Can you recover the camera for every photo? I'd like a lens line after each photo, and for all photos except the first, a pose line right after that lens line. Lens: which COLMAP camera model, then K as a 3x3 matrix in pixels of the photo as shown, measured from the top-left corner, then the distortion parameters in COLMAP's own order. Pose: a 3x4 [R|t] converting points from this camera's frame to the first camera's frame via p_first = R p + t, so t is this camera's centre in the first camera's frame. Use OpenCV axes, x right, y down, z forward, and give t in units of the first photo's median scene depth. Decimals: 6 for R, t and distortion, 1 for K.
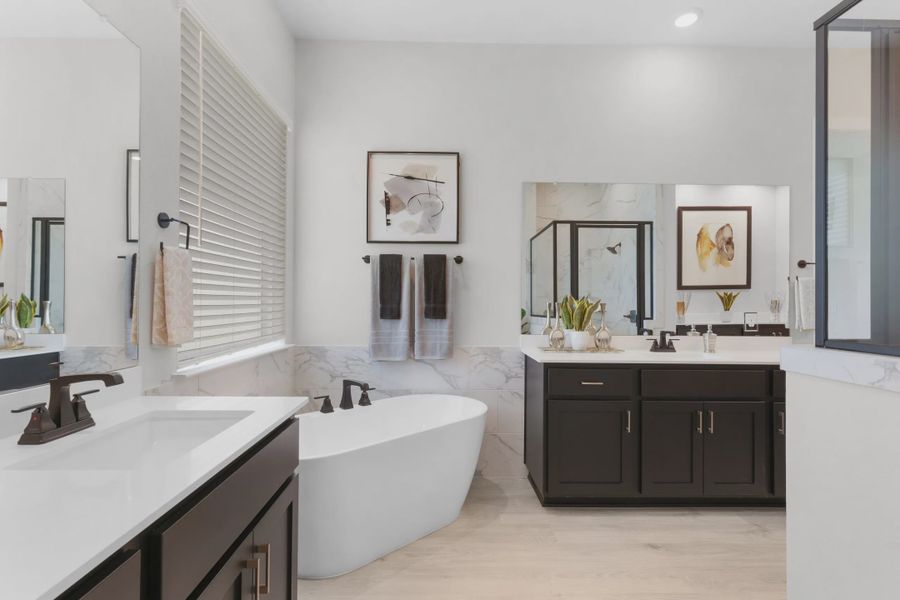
lens RADIAL K [[455.6, 0, 450.5], [0, 455.6, 299.1], [0, 0, 1]] dist [-0.016014, 0.000626]
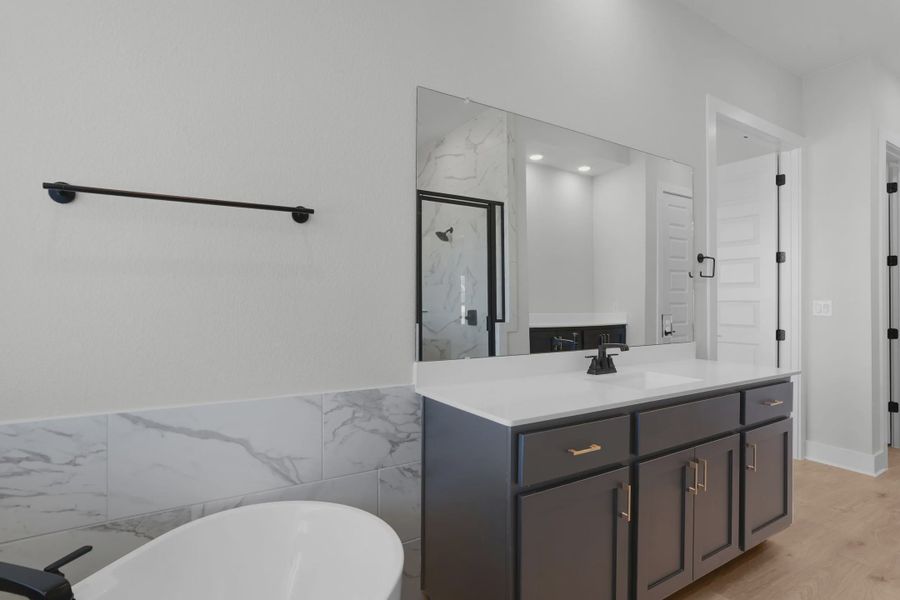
lens RADIAL K [[455.6, 0, 449.7], [0, 455.6, 296.8], [0, 0, 1]] dist [-0.016014, 0.000626]
pose [[0.851603, 0.000536, 0.524186, -0.100795], [-0.002775, 0.999990, 0.003487, -0.004241], [-0.524179, -0.004424, 0.851596, 0.504640]]
